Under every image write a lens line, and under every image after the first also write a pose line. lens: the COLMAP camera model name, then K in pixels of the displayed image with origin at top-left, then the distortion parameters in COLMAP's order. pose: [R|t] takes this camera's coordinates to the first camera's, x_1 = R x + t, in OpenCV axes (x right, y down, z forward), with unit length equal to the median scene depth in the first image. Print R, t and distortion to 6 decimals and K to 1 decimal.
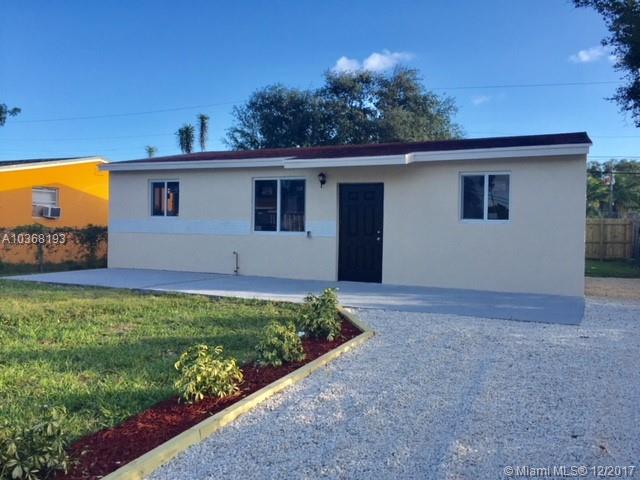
lens RADIAL K [[548.8, 0, 320.0], [0, 548.8, 240.0], [0, 0, 1]] dist [0.100824, -0.127317]
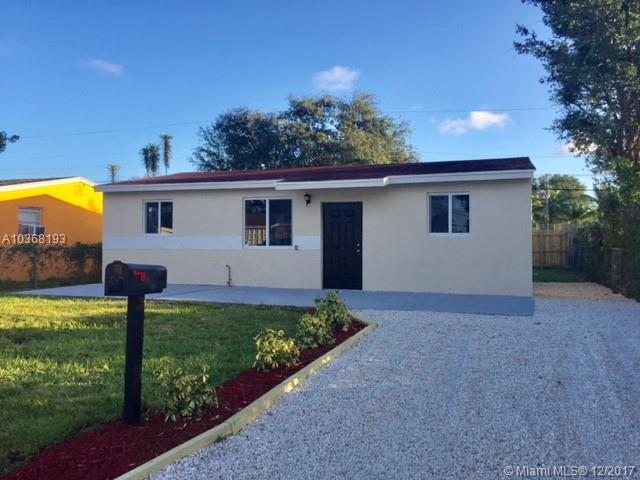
lens RADIAL K [[545.6, 0, 320.0], [0, 545.6, 240.0], [0, 0, 1]] dist [0.093119, -0.125345]
pose [[0.995878, -0.014975, 0.089454, -0.052308], [0.017319, 0.999525, -0.025484, 0.001947], [-0.089030, 0.026928, 0.995665, -0.086859]]
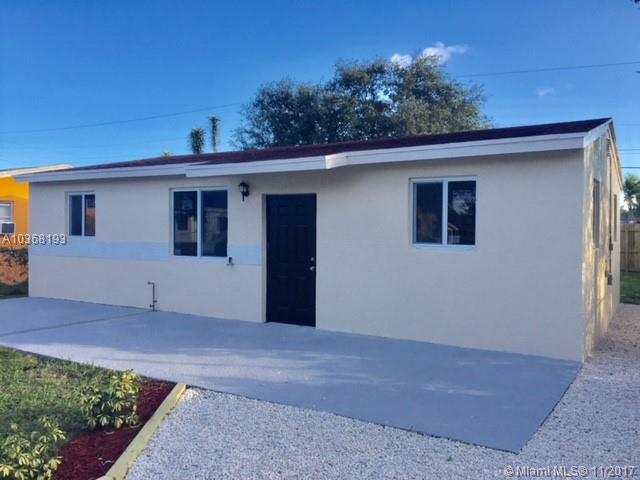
lens RADIAL K [[548.8, 0, 320.0], [0, 548.8, 240.0], [0, 0, 1]] dist [0.100824, -0.127317]
pose [[0.994408, -0.011497, -0.104983, 0.136885], [0.011635, 0.999932, 0.000710, -0.028603], [0.104968, -0.001927, 0.994474, 0.176180]]
